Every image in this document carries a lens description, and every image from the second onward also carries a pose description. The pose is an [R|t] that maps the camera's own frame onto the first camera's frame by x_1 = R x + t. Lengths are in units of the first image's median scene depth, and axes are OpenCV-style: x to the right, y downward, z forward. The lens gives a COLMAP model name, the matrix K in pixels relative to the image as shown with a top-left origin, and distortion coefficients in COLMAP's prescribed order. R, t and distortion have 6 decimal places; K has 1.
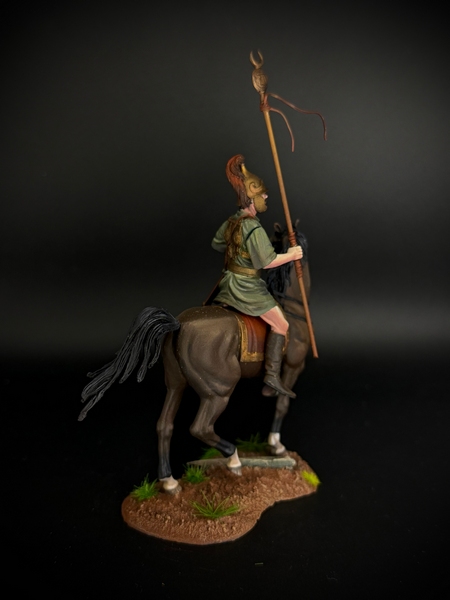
lens RADIAL K [[793.0, 0, 225.0], [0, 793.0, 300.0], [0, 0, 1]] dist [0.072770, 0.006174]
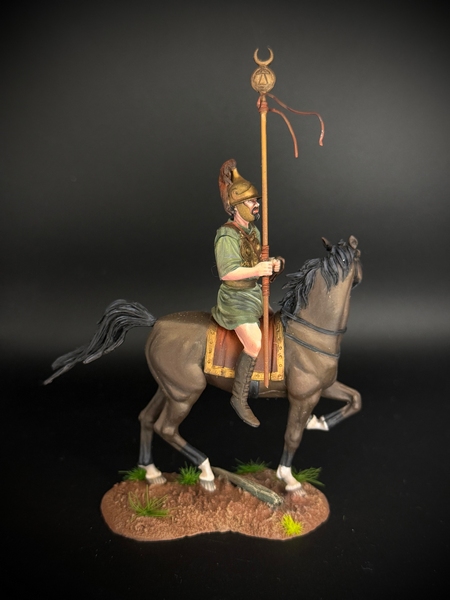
lens RADIAL K [[793.0, 0, 225.0], [0, 793.0, 300.0], [0, 0, 1]] dist [0.072770, 0.006174]
pose [[0.639524, 0.150330, -0.753929, 0.751241], [-0.151845, 0.986075, 0.067816, -0.078859], [0.753626, 0.071110, 0.653446, 0.378489]]
